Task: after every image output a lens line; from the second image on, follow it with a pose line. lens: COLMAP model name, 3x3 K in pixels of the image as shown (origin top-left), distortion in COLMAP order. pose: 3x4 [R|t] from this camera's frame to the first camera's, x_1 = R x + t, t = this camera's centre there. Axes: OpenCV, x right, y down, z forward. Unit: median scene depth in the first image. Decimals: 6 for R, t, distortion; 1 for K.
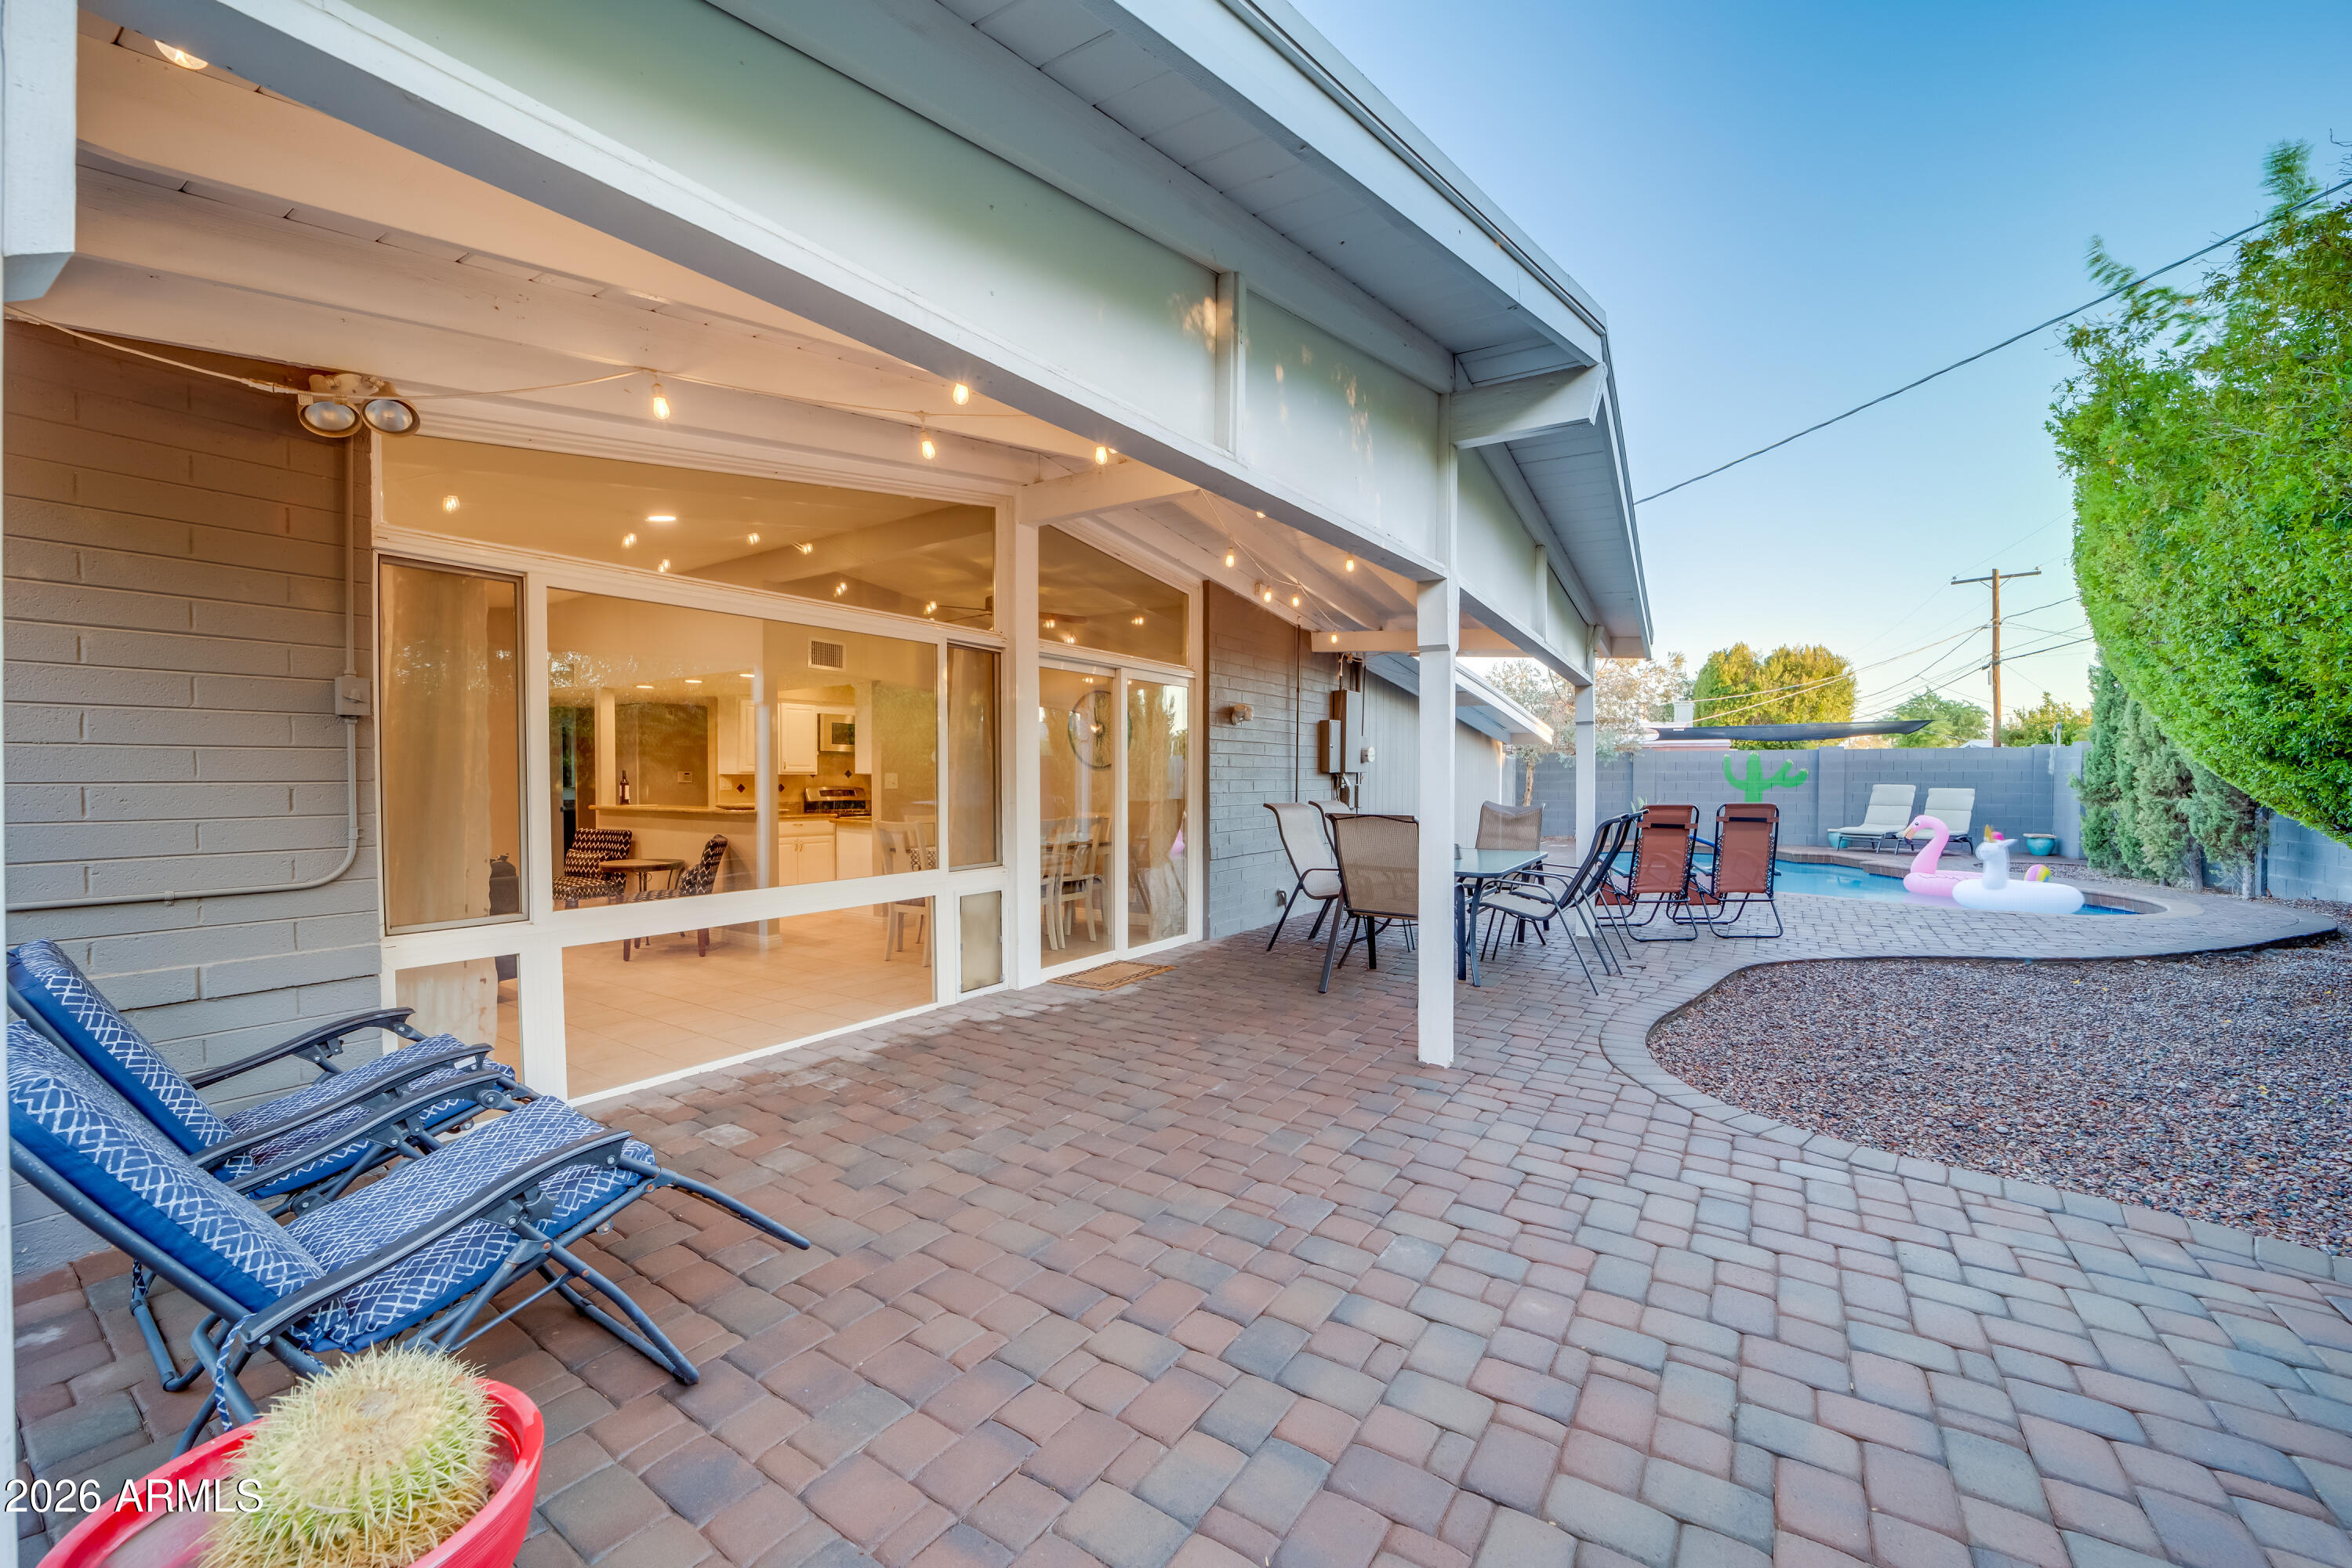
lens RADIAL K [[1014.6, 0, 1172.3], [0, 1014.6, 786.6], [0, 0, 1]] dist [-0.008753, 0.000033]
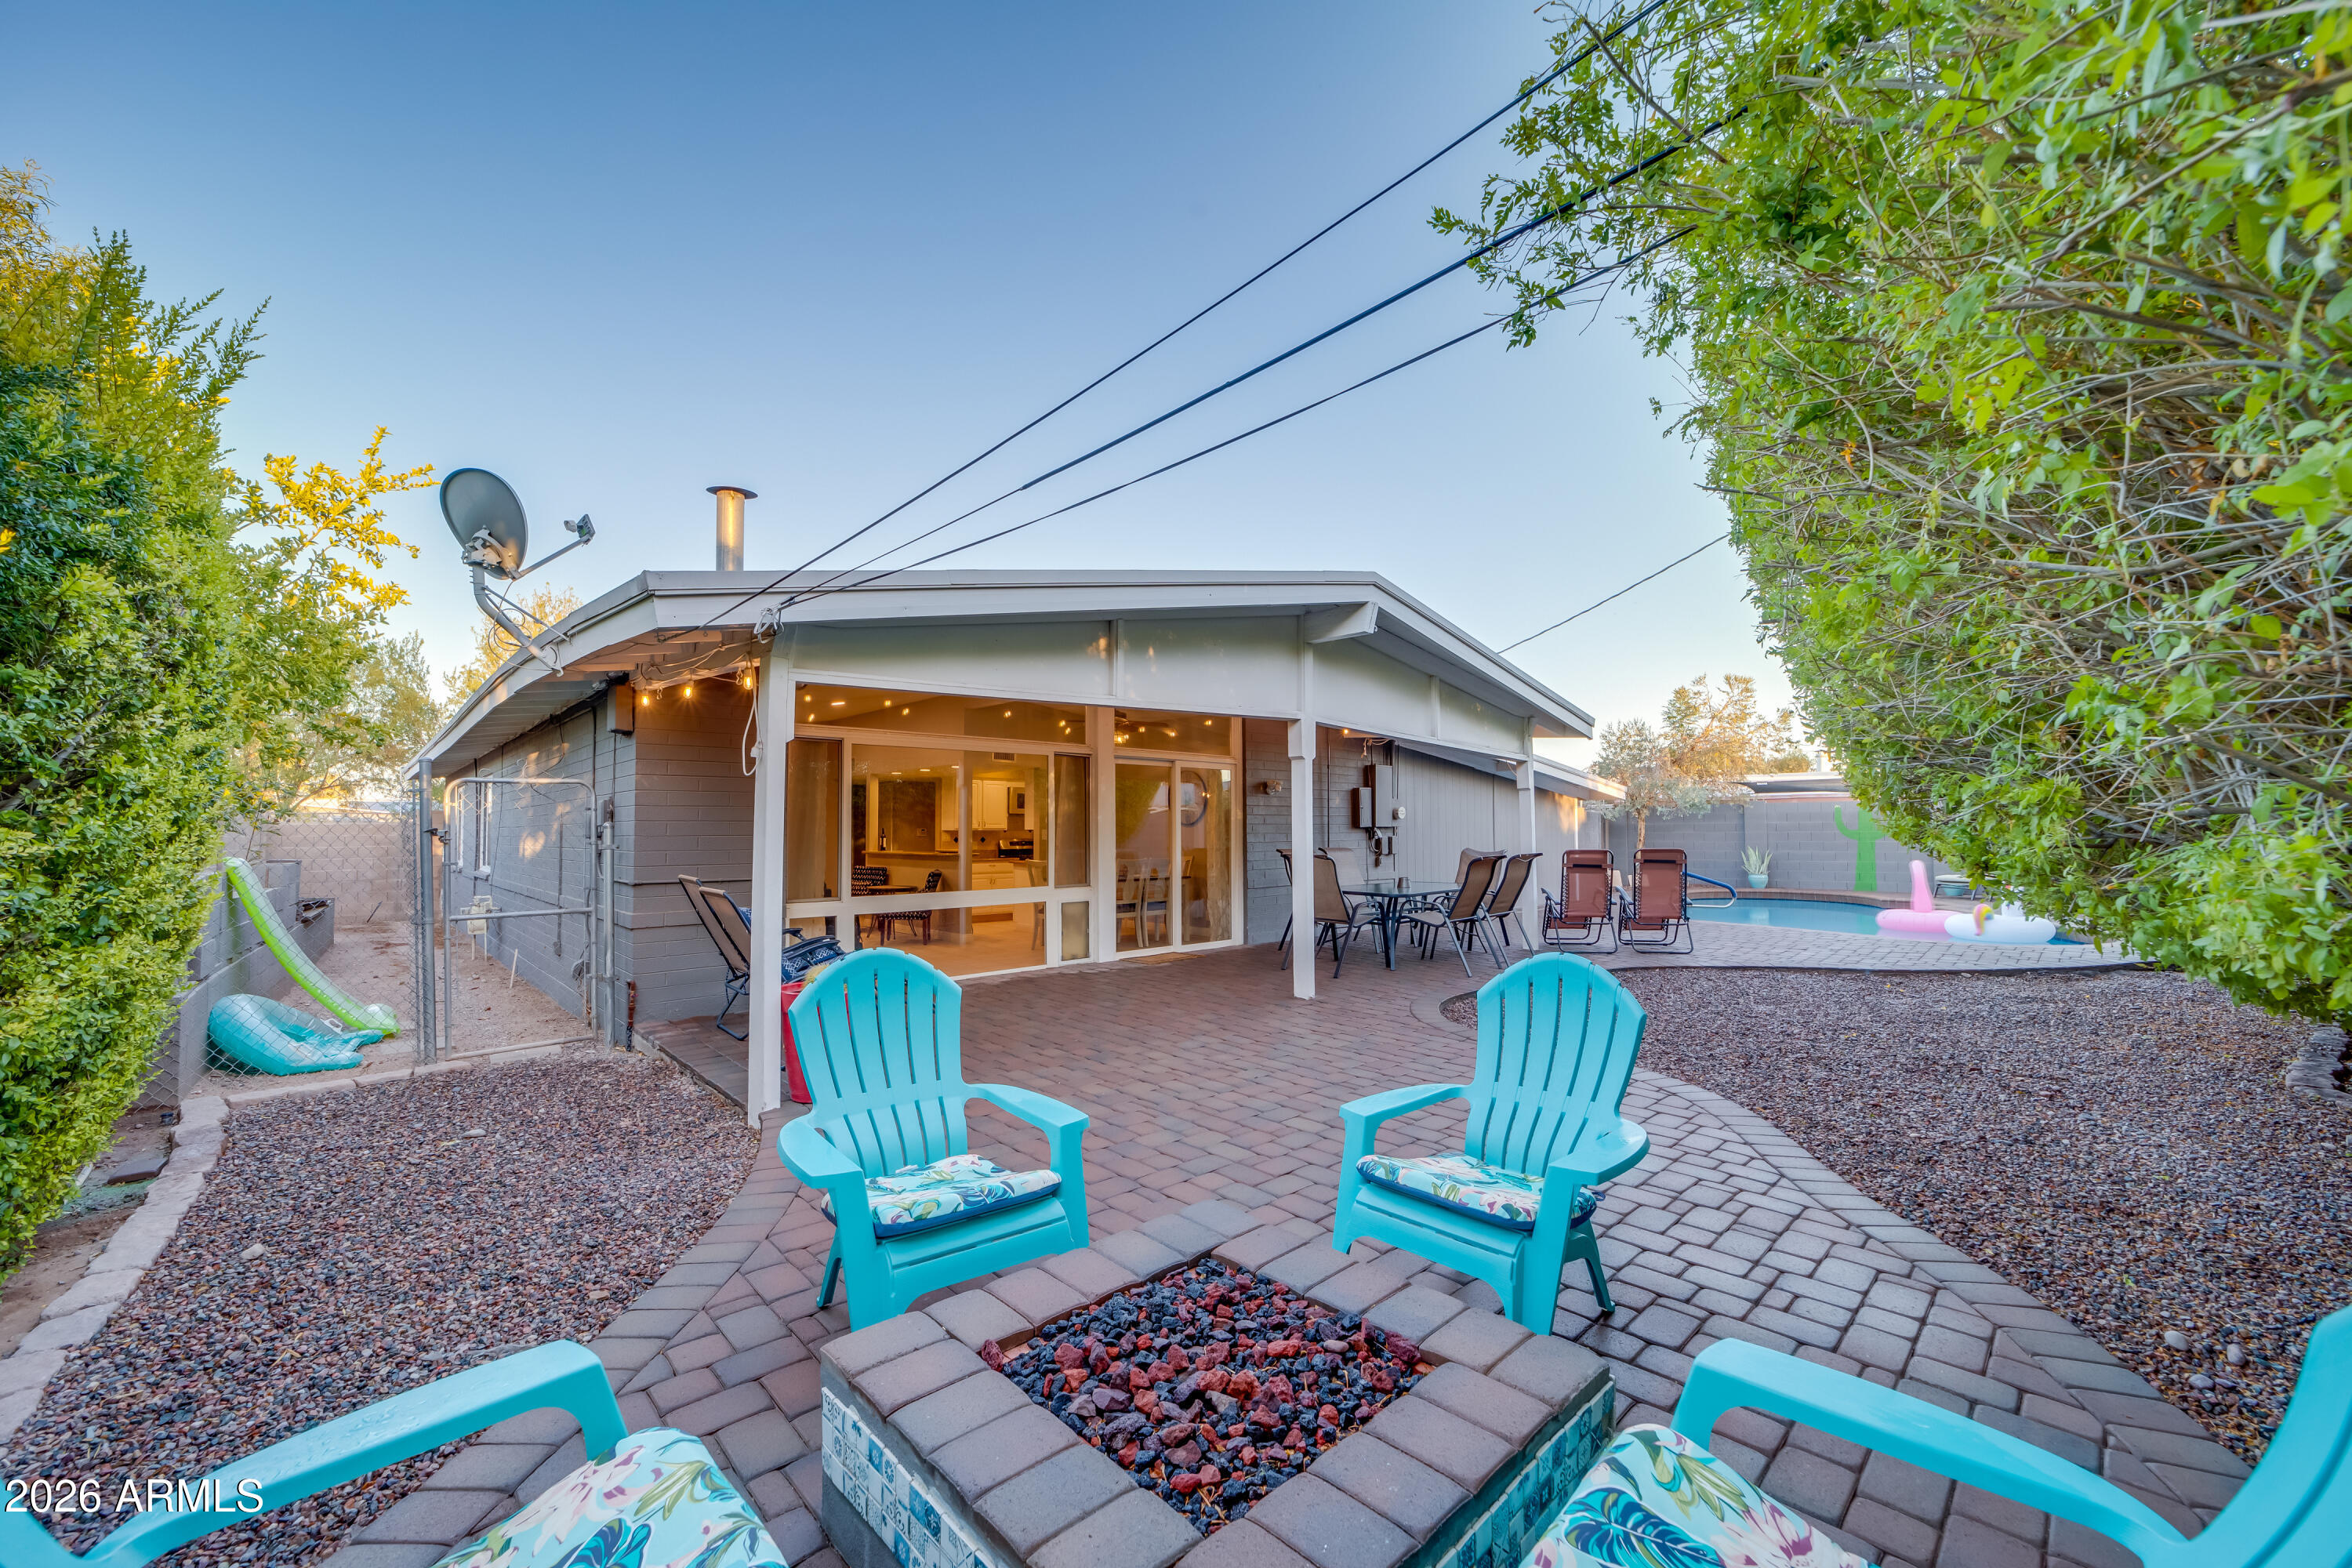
lens RADIAL K [[1027.3, 0, 1143.7], [0, 1027.3, 792.0], [0, 0, 1]] dist [0.000670, 0.000581]
pose [[0.968882, -0.013109, -0.247175, 0.267190], [0.002073, 0.998991, -0.044857, -0.000666], [0.247513, 0.042949, 0.967932, -0.484857]]
